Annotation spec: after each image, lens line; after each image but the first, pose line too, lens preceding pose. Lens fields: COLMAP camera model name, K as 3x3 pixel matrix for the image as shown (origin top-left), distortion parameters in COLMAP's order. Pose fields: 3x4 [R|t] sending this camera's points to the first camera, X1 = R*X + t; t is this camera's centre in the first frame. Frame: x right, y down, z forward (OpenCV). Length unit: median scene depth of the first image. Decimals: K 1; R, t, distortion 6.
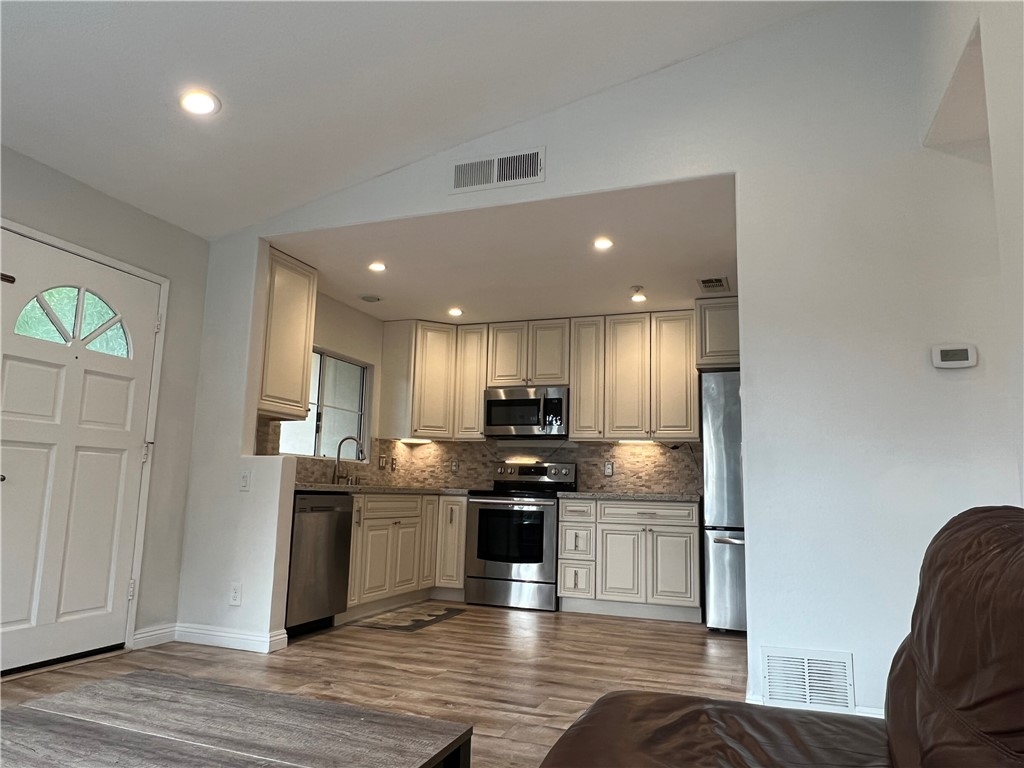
lens RADIAL K [[677.6, 0, 506.1], [0, 677.6, 387.5], [0, 0, 1]] dist [0.002166, 0.002213]
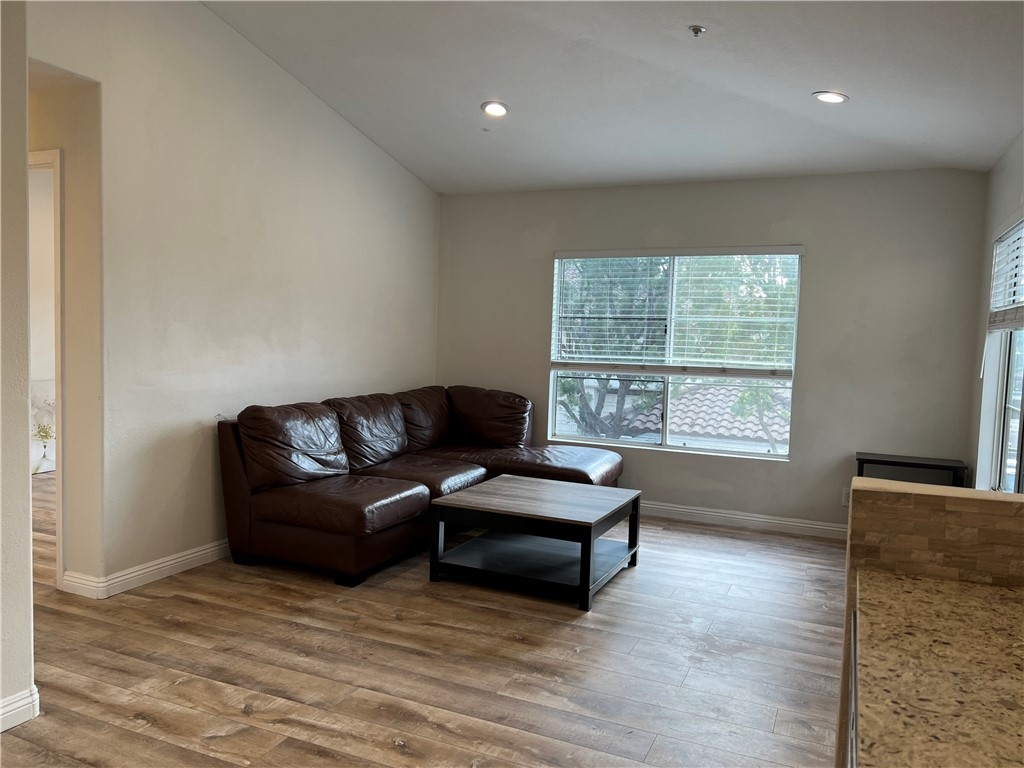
lens RADIAL K [[767.1, 0, 507.6], [0, 767.1, 381.8], [0, 0, 1]] dist [0.046789, -0.024163]
pose [[-0.996584, -0.063178, 0.053180, -0.124300], [-0.067885, 0.993448, -0.091939, 0.075241], [-0.047023, -0.095235, -0.994344, 1.047486]]
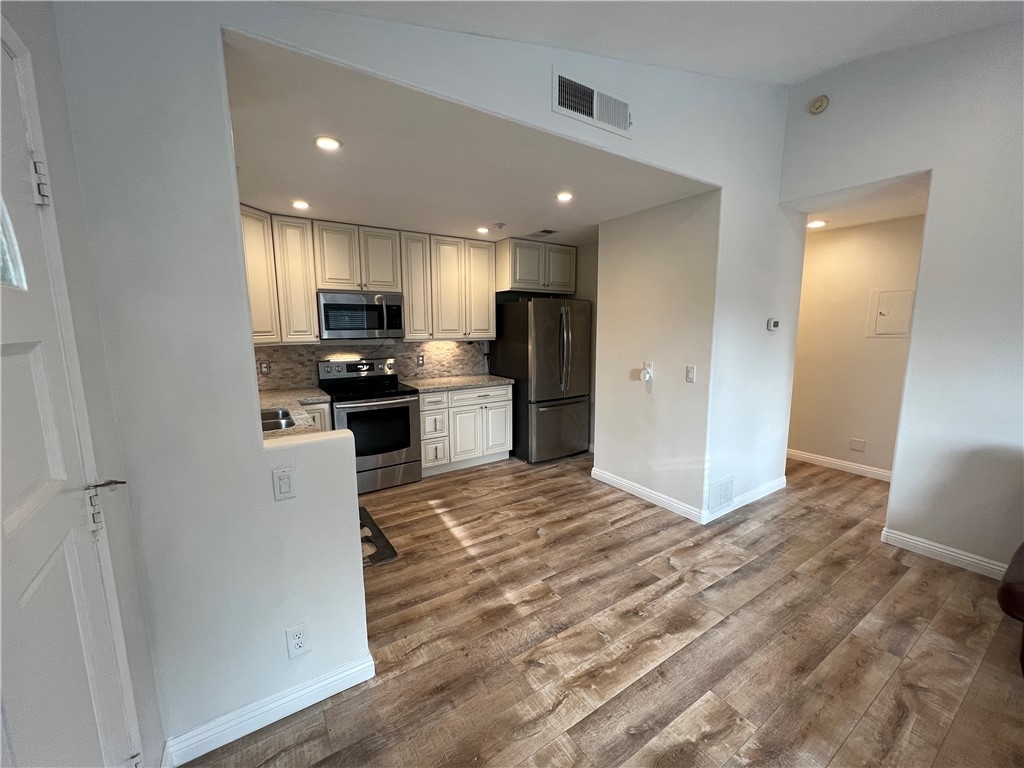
lens RADIAL K [[408.8, 0, 512.2], [0, 408.8, 383.6], [0, 0, 1]] dist [0.000284, 0.001239]
pose [[0.583194, -0.141466, 0.799920, -0.415741], [-0.103466, 0.963763, 0.245875, -0.050465], [-0.805717, -0.226158, 0.547424, 0.482844]]
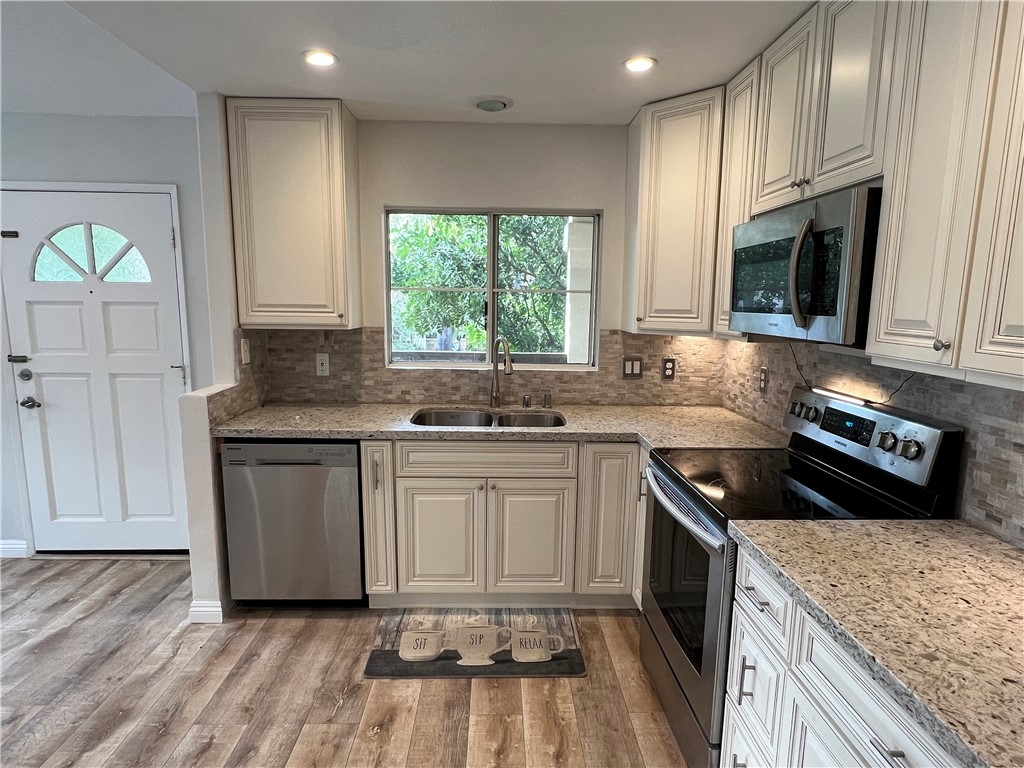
lens RADIAL K [[563.2, 0, 511.4], [0, 563.2, 388.5], [0, 0, 1]] dist [-0.000352, 0.000970]
pose [[0.382061, 0.118710, -0.916481, 0.294308], [0.139261, 0.972995, 0.184085, 0.021221], [0.913584, -0.197961, 0.355212, 0.827093]]
